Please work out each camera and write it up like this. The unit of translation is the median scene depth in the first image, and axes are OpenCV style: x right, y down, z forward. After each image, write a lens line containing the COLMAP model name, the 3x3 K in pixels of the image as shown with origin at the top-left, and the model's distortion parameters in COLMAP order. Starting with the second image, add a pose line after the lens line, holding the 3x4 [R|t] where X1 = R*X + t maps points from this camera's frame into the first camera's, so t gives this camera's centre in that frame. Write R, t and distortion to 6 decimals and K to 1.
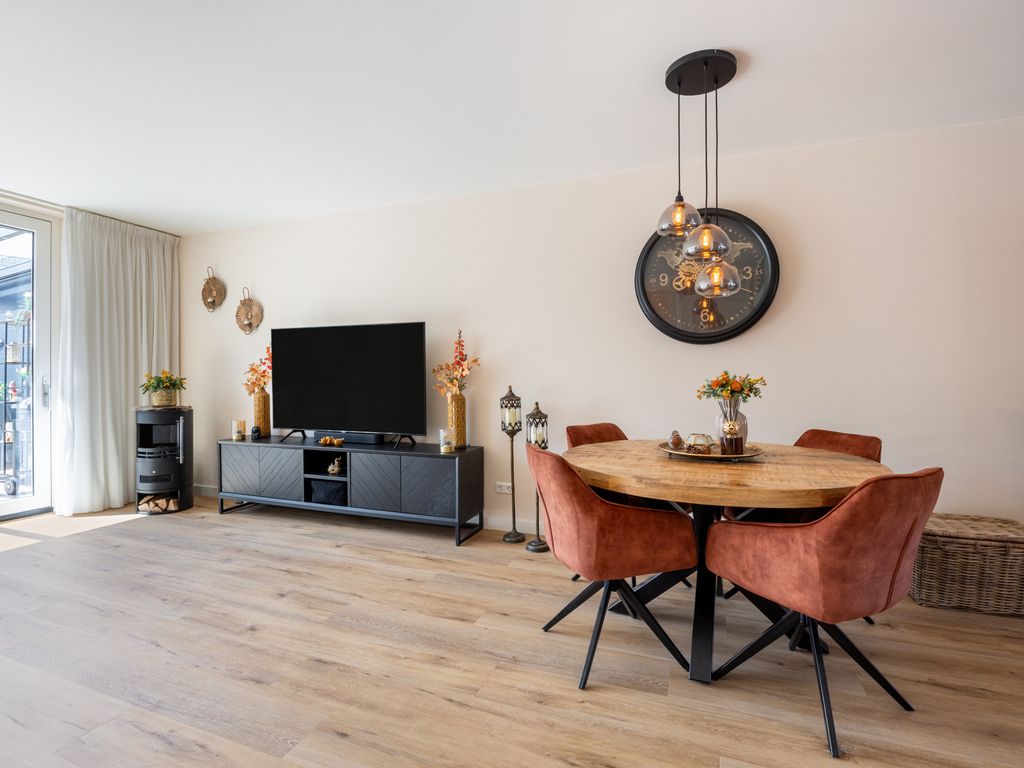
lens RADIAL K [[502.5, 0, 510.2], [0, 502.5, 381.3], [0, 0, 1]] dist [-0.012215, -0.000444]
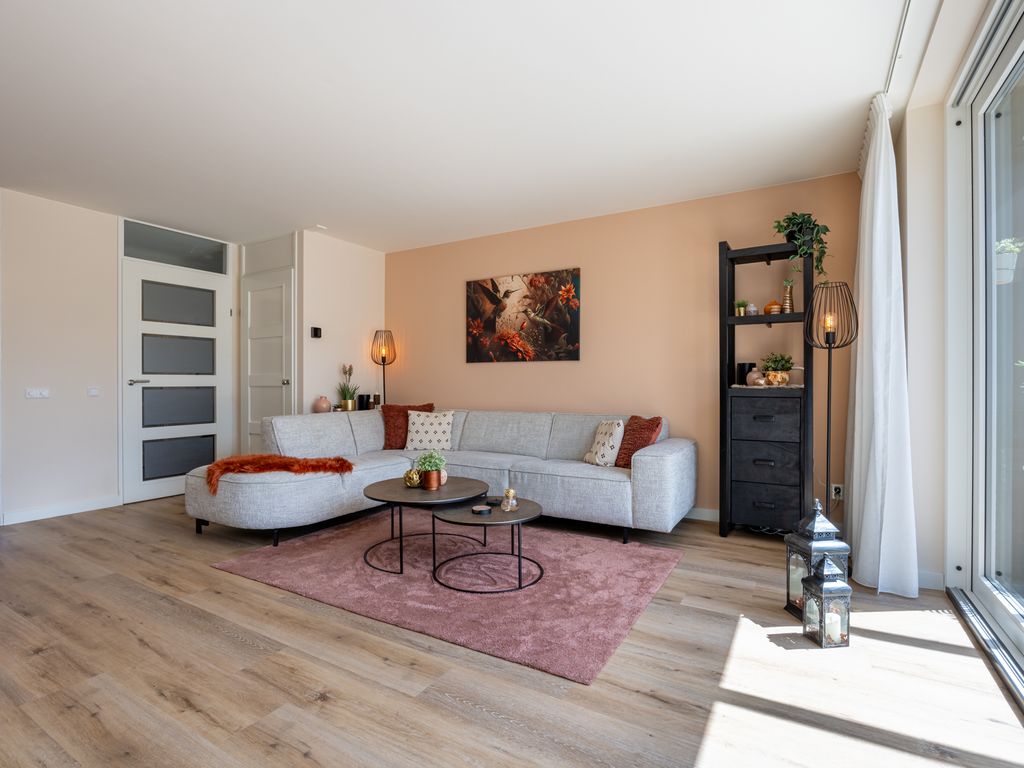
lens RADIAL K [[524.9, 0, 519.1], [0, 524.9, 387.4], [0, 0, 1]] dist [-0.014521, 0.001215]
pose [[-0.985389, -0.001396, 0.170311, -0.856210], [0.000971, 0.999904, 0.013817, 0.011923], [-0.170314, 0.013781, -0.985293, 0.994347]]
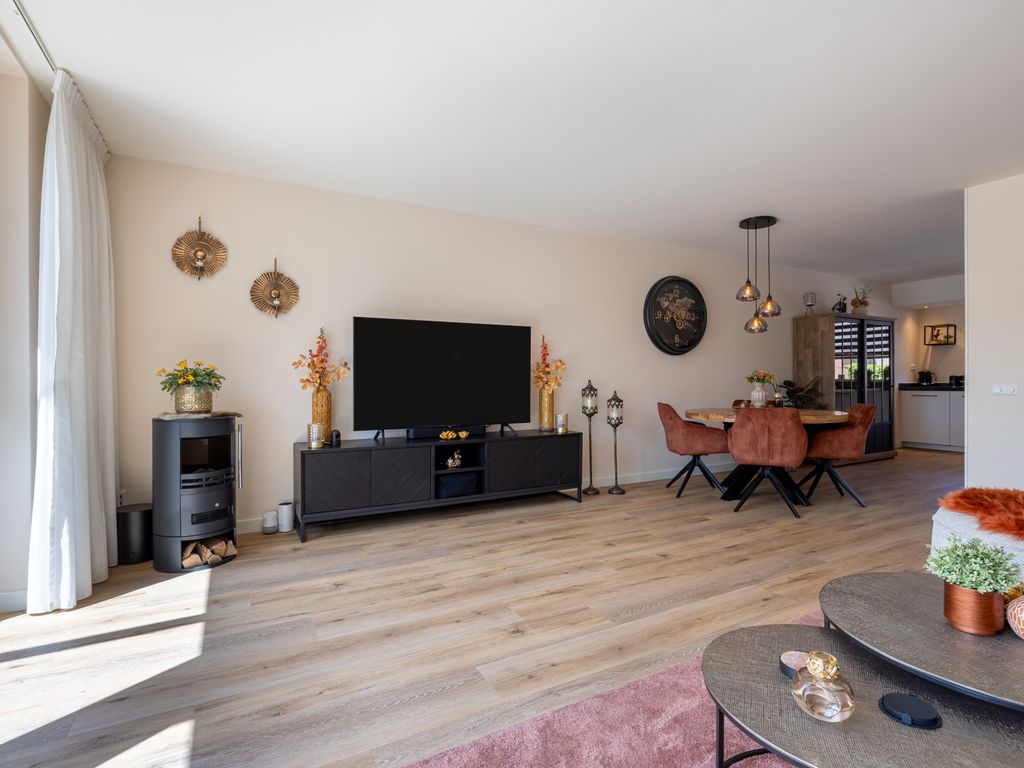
lens RADIAL K [[497.2, 0, 512.0], [0, 497.2, 384.0], [0, 0, 1]] dist [-0.007825, 0.000193]
pose [[0.658643, -0.003491, 0.752447, -1.016306], [0.011166, 0.999924, -0.005135, 0.021928], [-0.752373, 0.011784, 0.658632, 0.241179]]
